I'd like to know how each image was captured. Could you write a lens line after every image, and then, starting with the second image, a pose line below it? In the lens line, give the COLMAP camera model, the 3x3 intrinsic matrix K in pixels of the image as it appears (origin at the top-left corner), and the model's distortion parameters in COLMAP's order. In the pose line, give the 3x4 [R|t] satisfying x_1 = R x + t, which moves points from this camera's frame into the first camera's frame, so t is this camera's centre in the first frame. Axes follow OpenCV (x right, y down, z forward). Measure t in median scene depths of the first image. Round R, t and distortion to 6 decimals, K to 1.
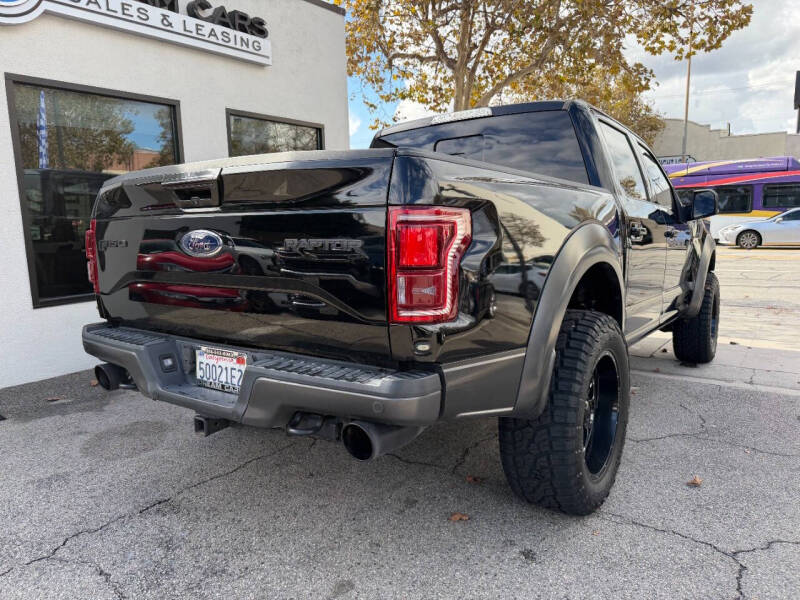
lens RADIAL K [[561.2, 0, 401.6], [0, 561.2, 305.1], [0, 0, 1]] dist [0.001333, -0.007853]
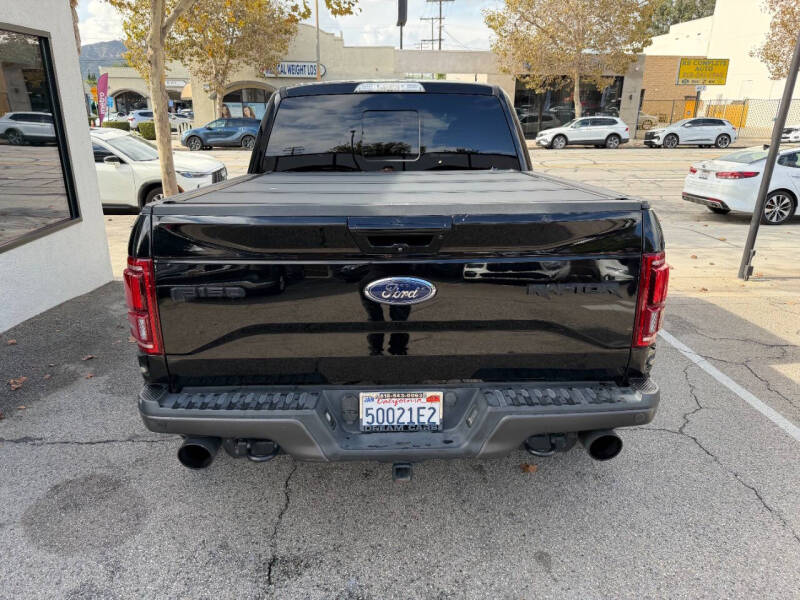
lens RADIAL K [[550.0, 0, 398.4], [0, 550.0, 295.6], [0, 0, 1]] dist [0.006609, -0.004819]
pose [[0.810980, -0.162070, 0.562179, -0.804177], [0.069141, 0.980682, 0.182979, -0.247096], [-0.580975, -0.109522, 0.806519, 0.254465]]
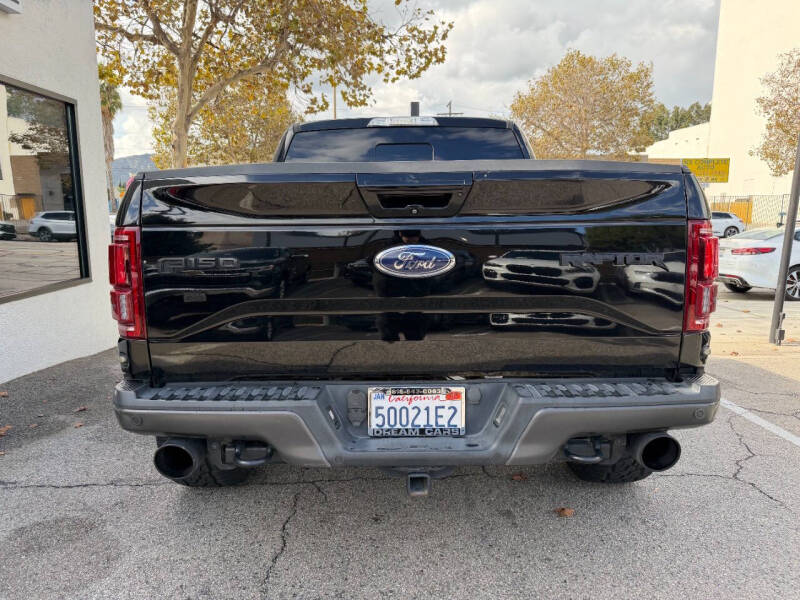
lens RADIAL K [[551.5, 0, 400.0], [0, 551.5, 300.0], [0, 0, 1]] dist [0.003628, -0.002412]
pose [[0.822779, -0.070795, 0.563935, -0.768439], [0.072613, 0.997175, 0.019241, -0.064267], [-0.563704, 0.025118, 0.825595, 0.329291]]
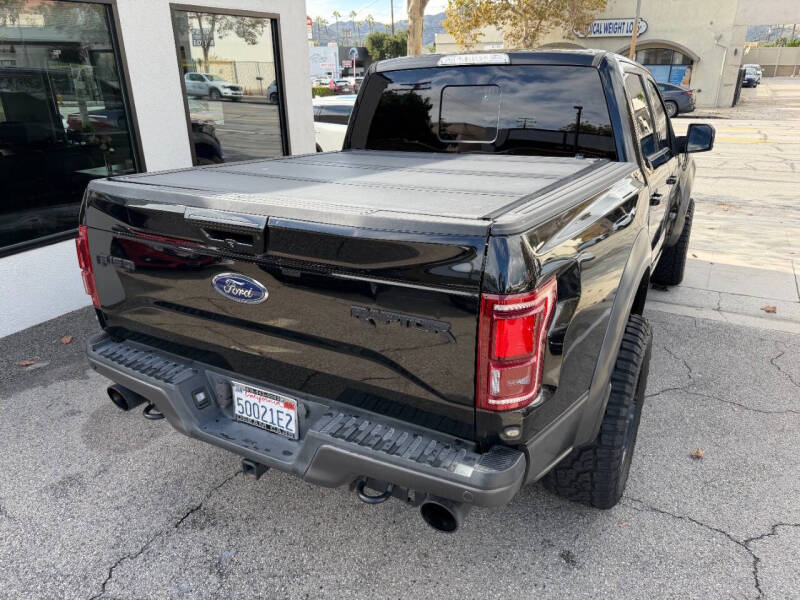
lens RADIAL K [[561.2, 0, 401.6], [0, 561.2, 305.1], [0, 0, 1]] dist [0.001333, -0.007853]
pose [[0.994284, -0.031444, 0.102029, -0.178347], [0.007335, 0.973507, 0.228537, -0.263643], [-0.106512, -0.226483, 0.968174, 0.097120]]
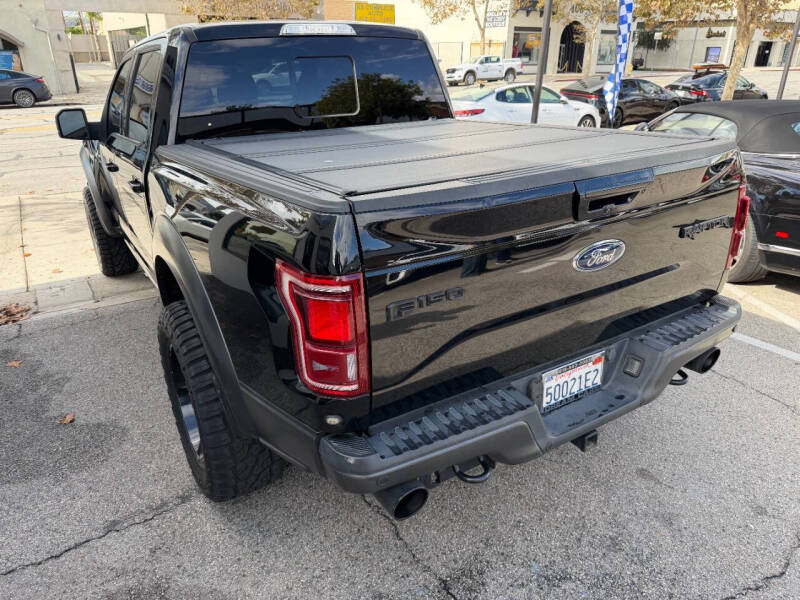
lens RADIAL K [[561.2, 0, 401.6], [0, 561.2, 305.1], [0, 0, 1]] dist [0.001333, -0.007853]
pose [[0.410123, -0.350527, 0.841980, -1.145138], [0.135728, 0.936370, 0.323711, -0.333645], [-0.901874, -0.018481, 0.431603, 0.834740]]
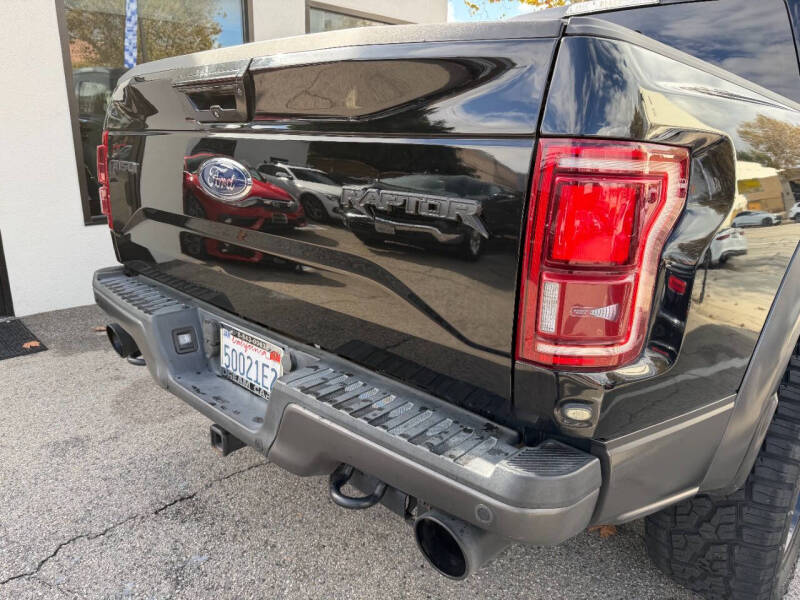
lens RADIAL K [[565.1, 0, 402.3], [0, 565.1, 299.9], [0, 0, 1]] dist [0.002224, -0.008154]
pose [[0.987740, 0.087146, -0.129522, -0.048895], [-0.069995, 0.988837, 0.131538, -0.065627], [0.139539, -0.120859, 0.982813, 0.334664]]
